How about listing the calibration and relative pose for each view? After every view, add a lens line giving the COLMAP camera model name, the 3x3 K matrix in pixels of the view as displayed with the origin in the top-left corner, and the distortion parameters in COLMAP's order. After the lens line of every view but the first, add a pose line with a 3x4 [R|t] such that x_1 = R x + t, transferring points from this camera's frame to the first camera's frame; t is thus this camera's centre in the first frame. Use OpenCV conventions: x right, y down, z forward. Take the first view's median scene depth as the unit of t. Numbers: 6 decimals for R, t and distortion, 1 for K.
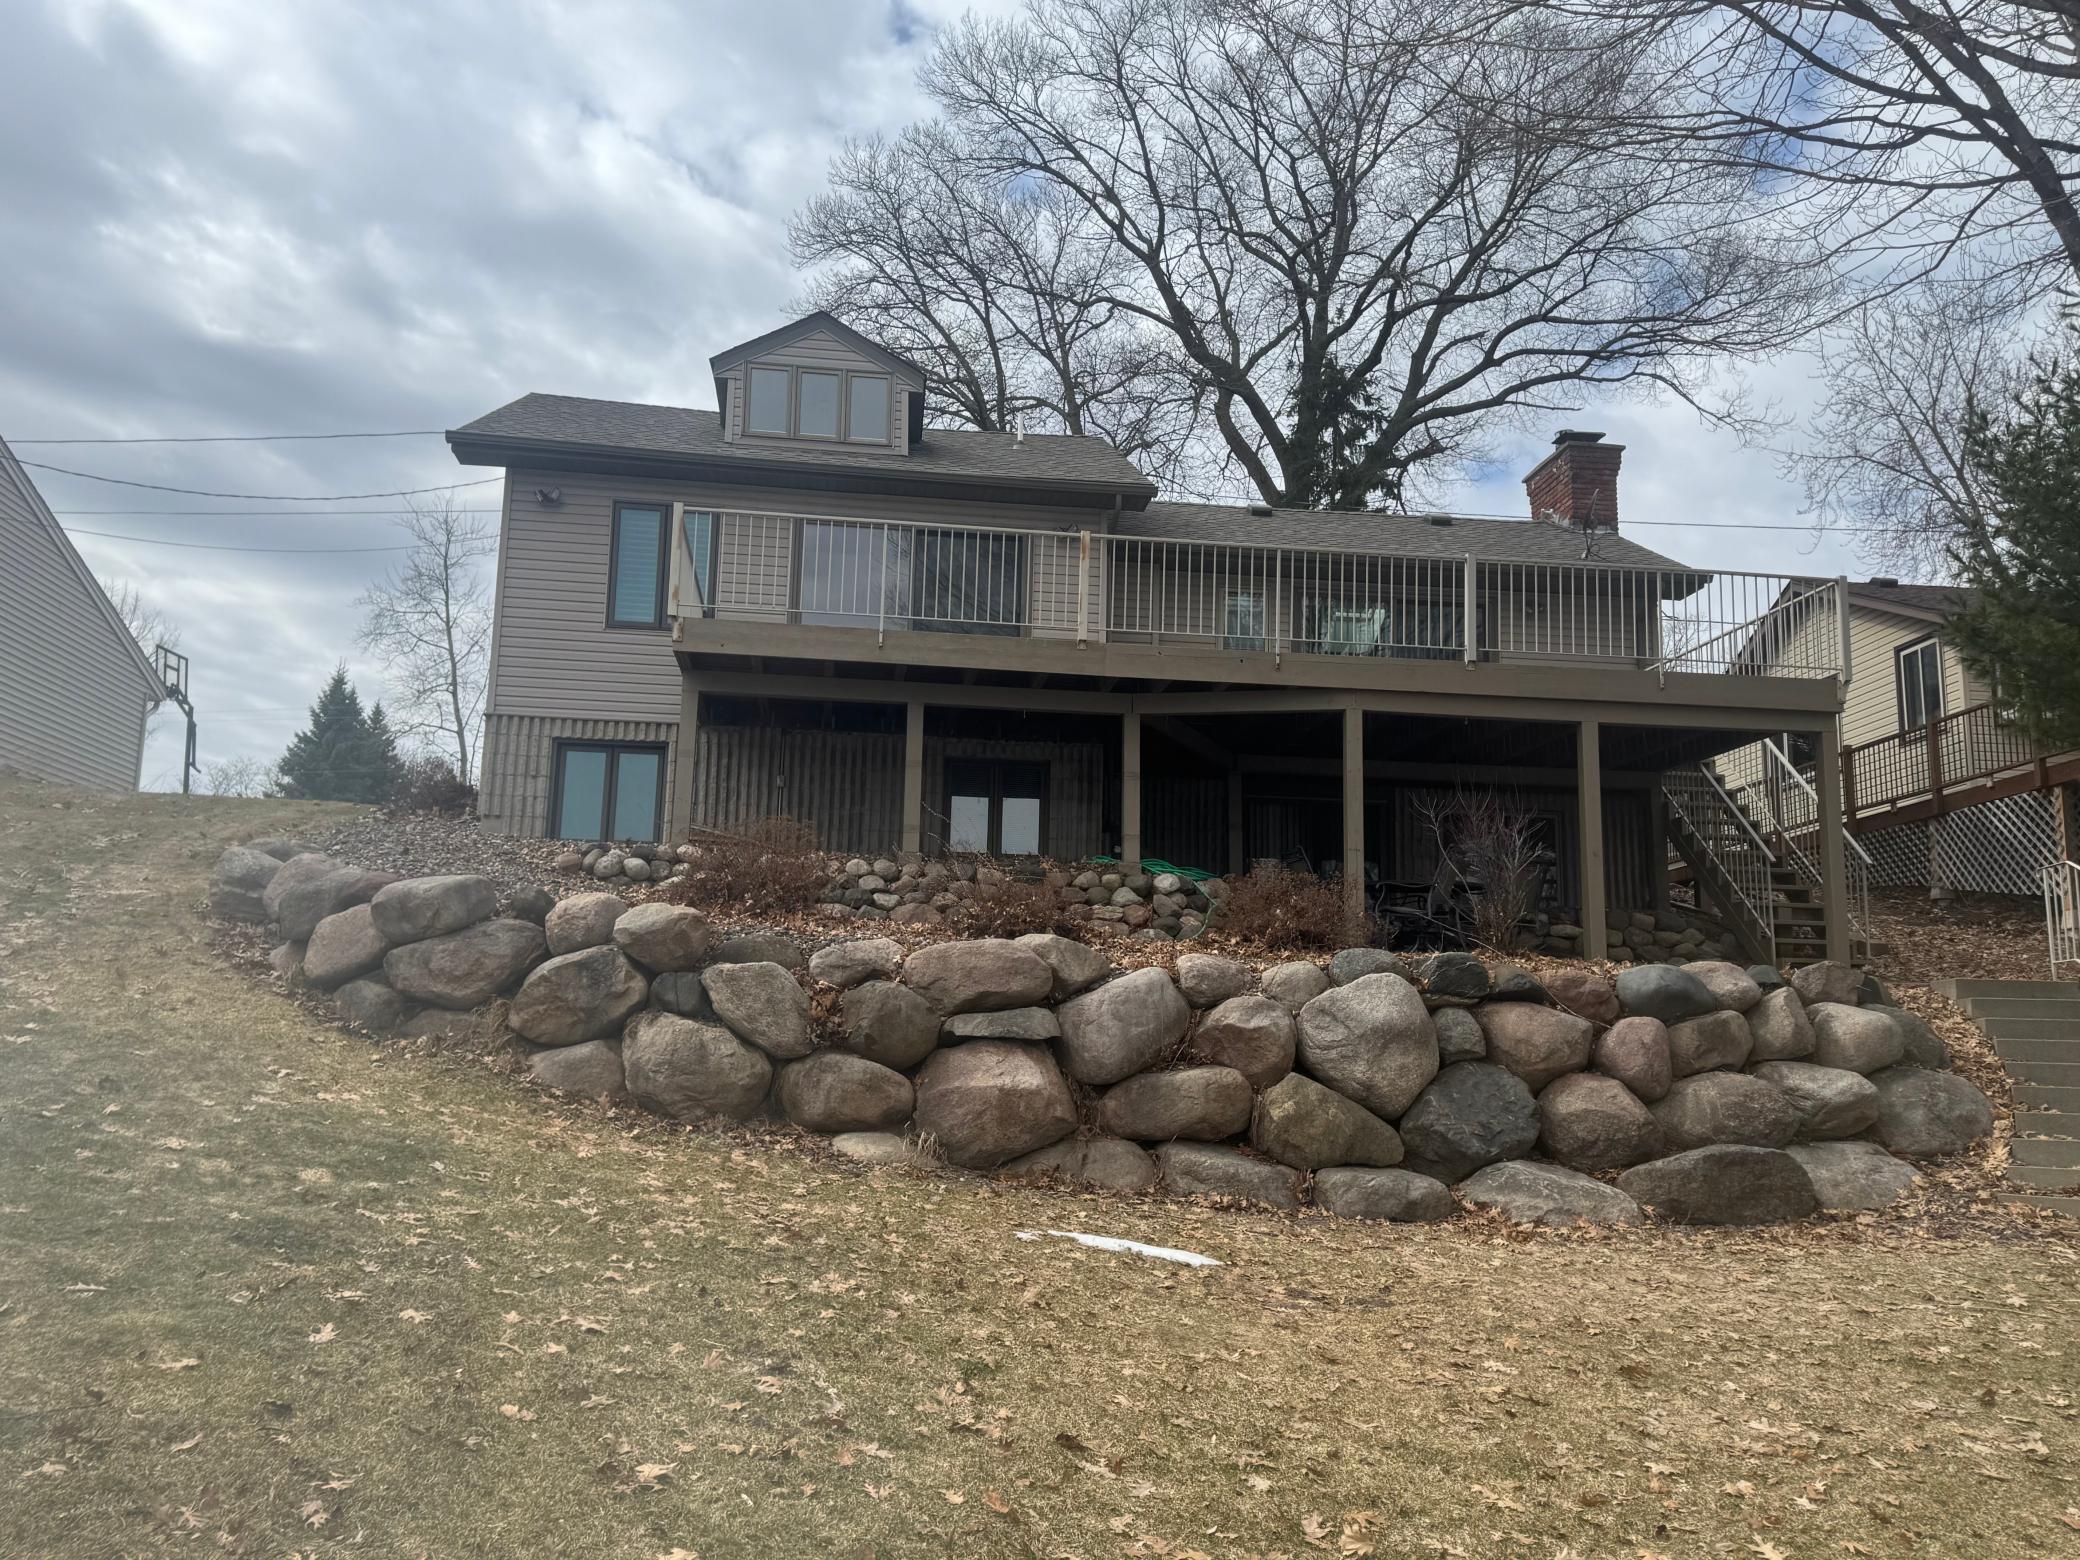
lens RADIAL K [[1537.2, 0, 1040.0], [0, 1537.2, 780.0], [0, 0, 1]] dist [0.127661, -0.155798]
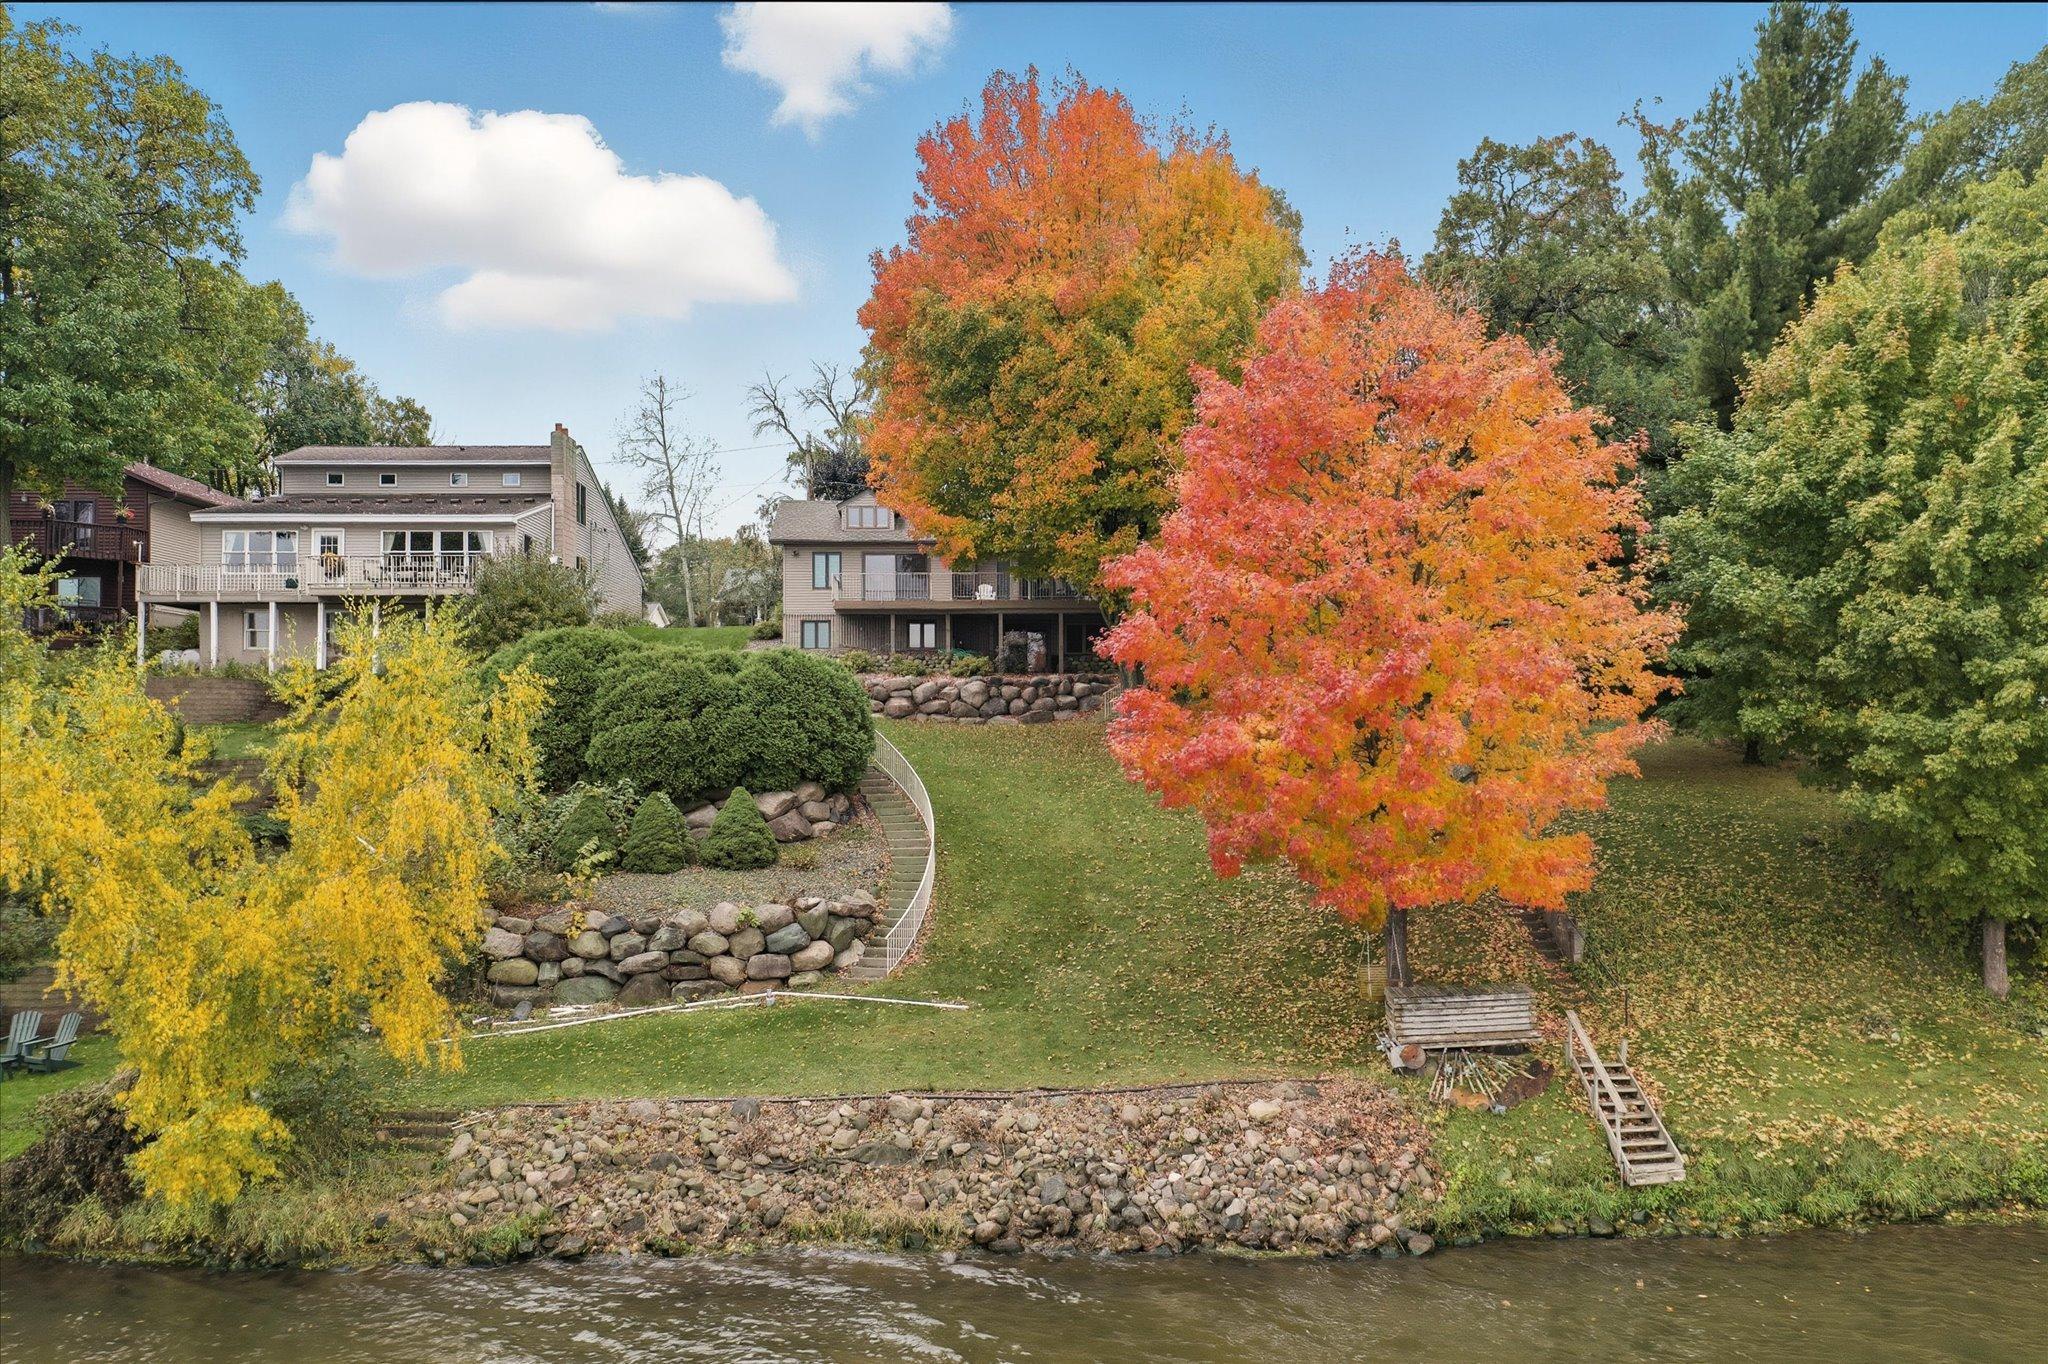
lens RADIAL K [[1630.3, 0, 1024.0], [0, 1630.3, 682.0], [0, 0, 1]] dist [-0.035236, -0.000713]
pose [[0.994781, -0.030699, -0.097304, 0.897949], [0.044705, 0.988390, 0.145212, -0.642931], [0.091716, -0.148805, 0.984604, -4.264706]]
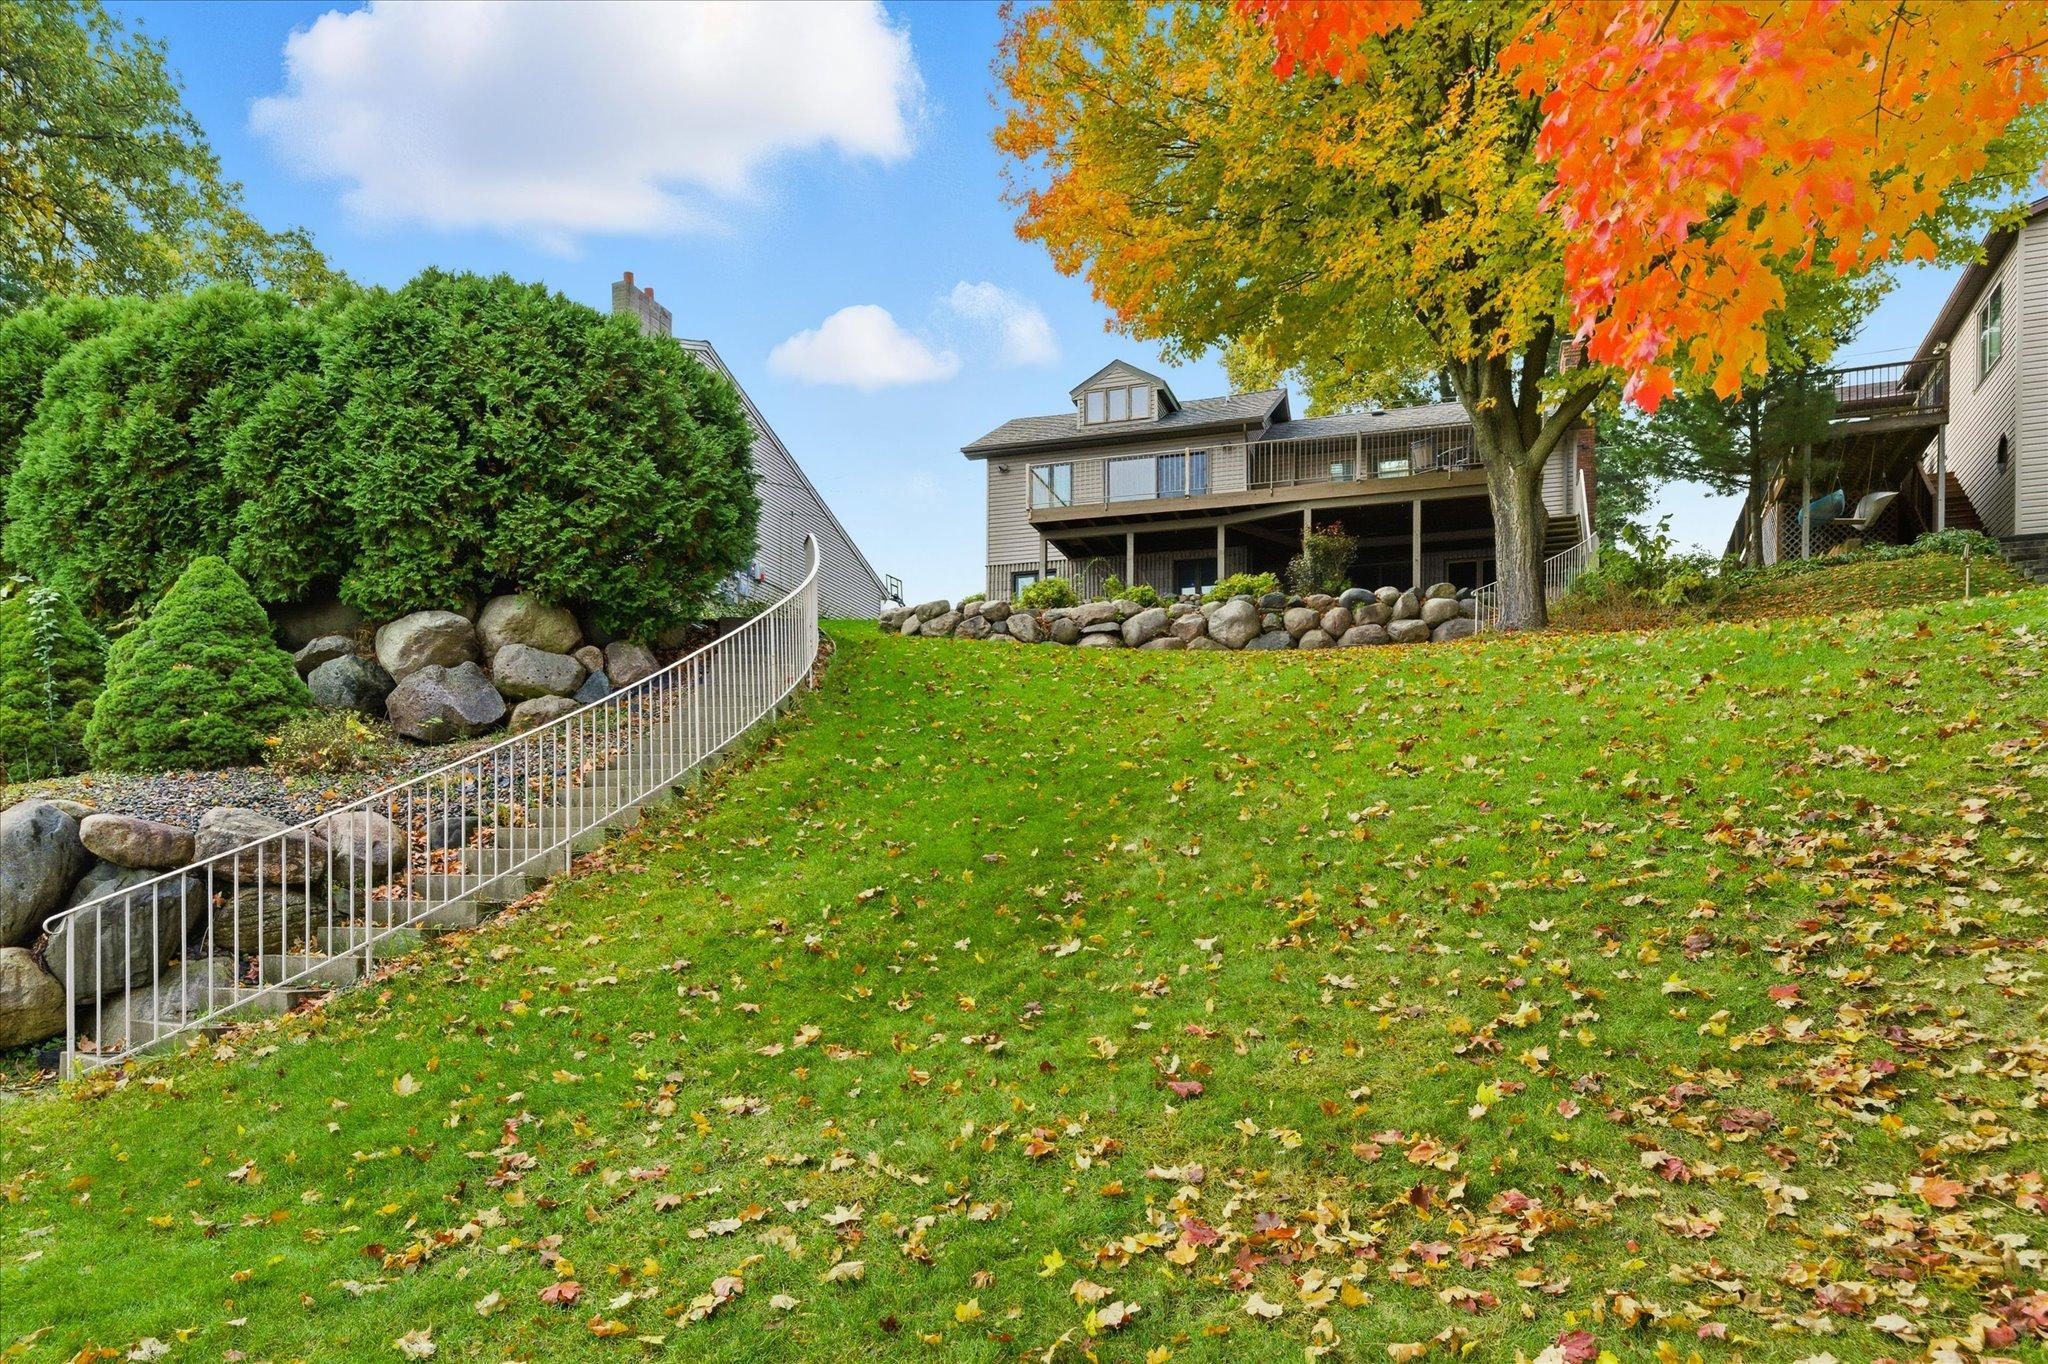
lens RADIAL K [[1630.3, 0, 1024.0], [0, 1630.3, 682.0], [0, 0, 1]] dist [-0.035236, -0.000713]
pose [[0.891378, -0.093868, -0.443435, 1.157928], [0.089887, 0.995499, -0.030045, 0.321948], [0.444259, -0.013078, 0.895803, -1.774442]]
